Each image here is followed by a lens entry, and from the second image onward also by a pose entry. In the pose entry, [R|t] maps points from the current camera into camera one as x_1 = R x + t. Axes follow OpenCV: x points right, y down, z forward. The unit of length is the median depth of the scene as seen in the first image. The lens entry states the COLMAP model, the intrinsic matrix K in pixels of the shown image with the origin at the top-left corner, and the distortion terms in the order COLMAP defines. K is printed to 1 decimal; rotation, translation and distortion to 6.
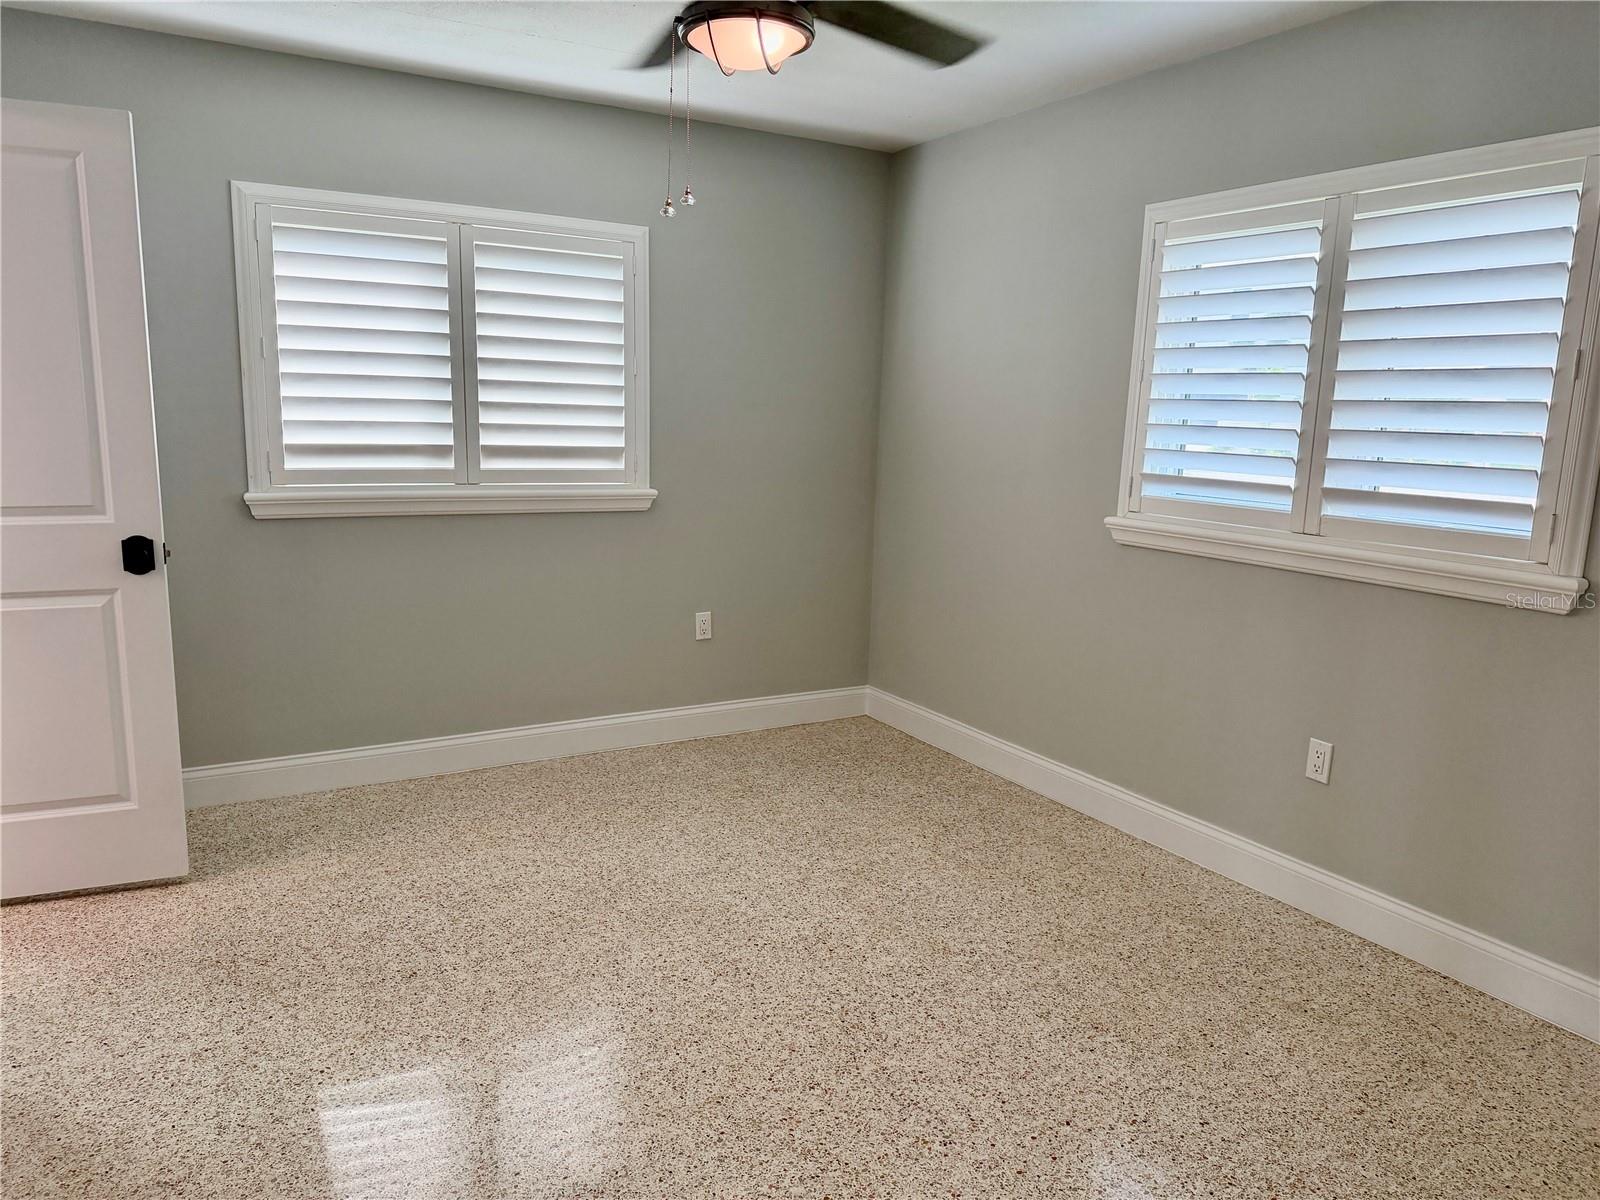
lens RADIAL K [[1127.2, 0, 798.5], [0, 1127.2, 608.9], [0, 0, 1]] dist [0.073905, -0.001751]
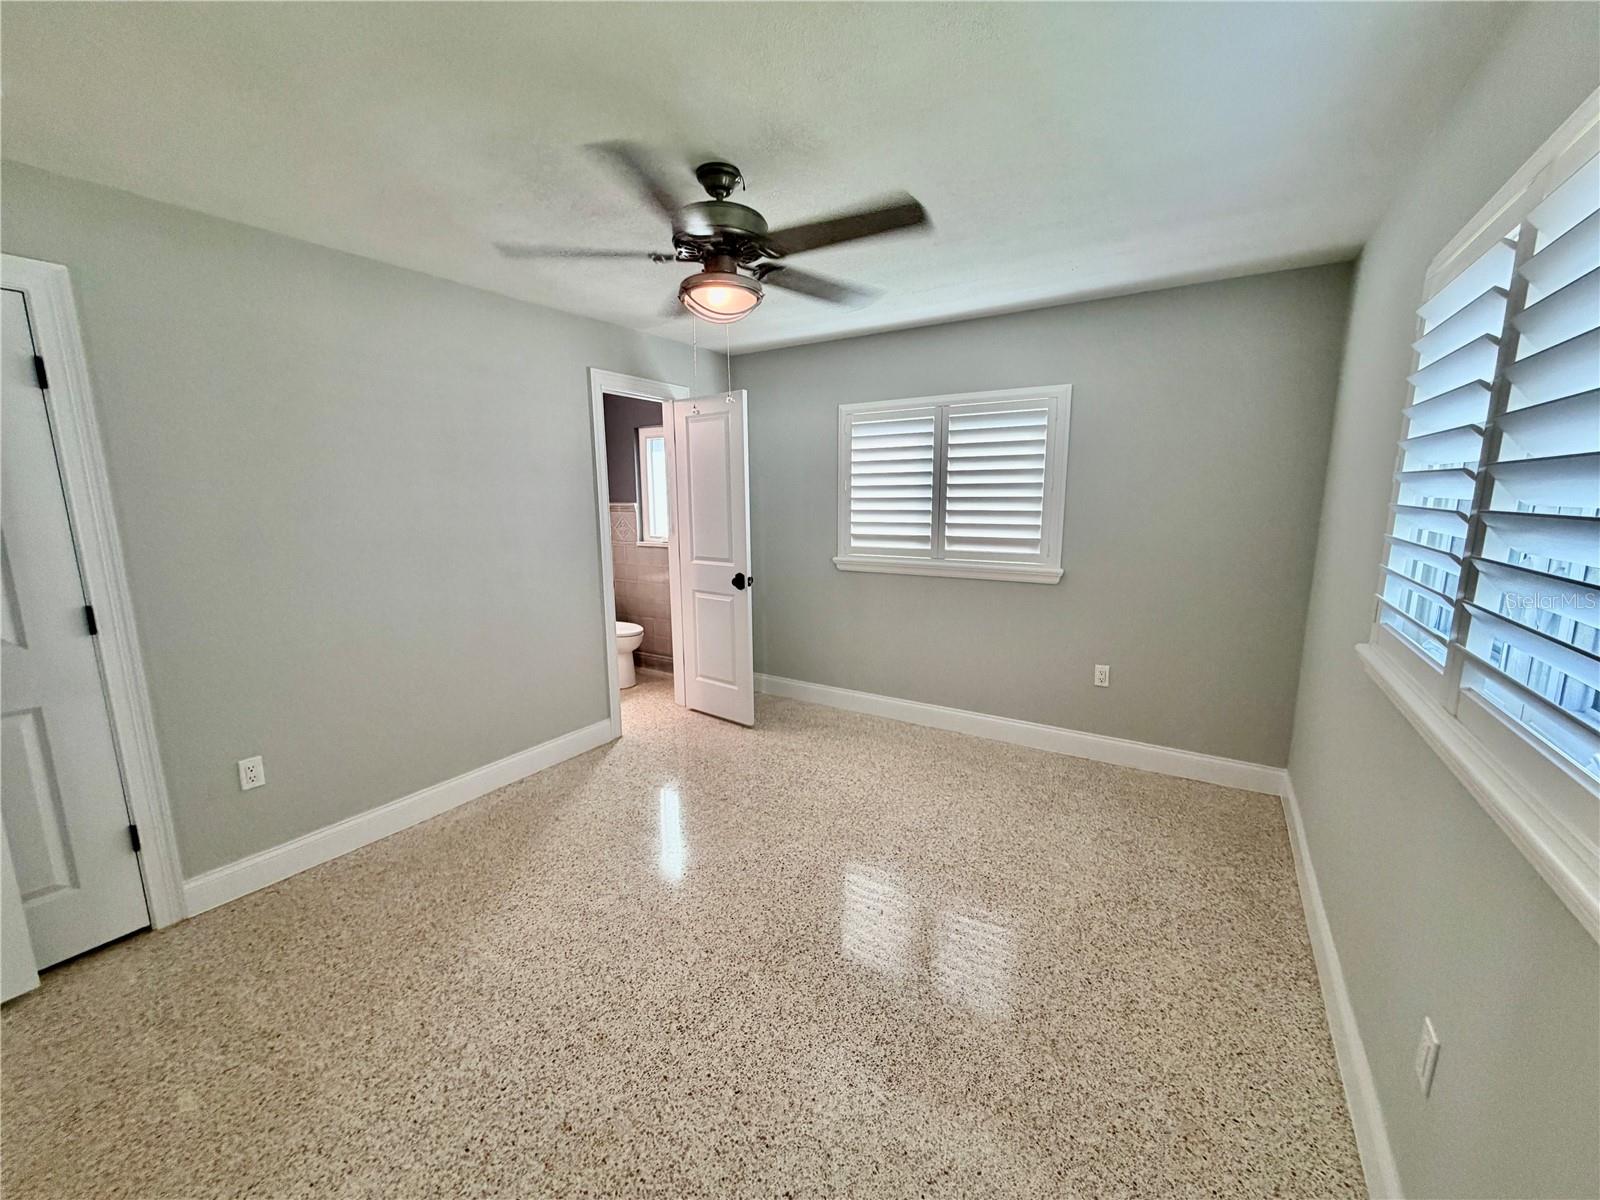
lens RADIAL K [[635.6, 0, 797.0], [0, 635.6, 600.0], [0, 0, 1]] dist [-0.000528, 0.000415]
pose [[0.452306, 0.112027, -0.884799, 0.464779], [-0.142051, 0.988464, 0.052536, -0.070524], [0.880478, 0.101924, 0.463002, 0.392754]]
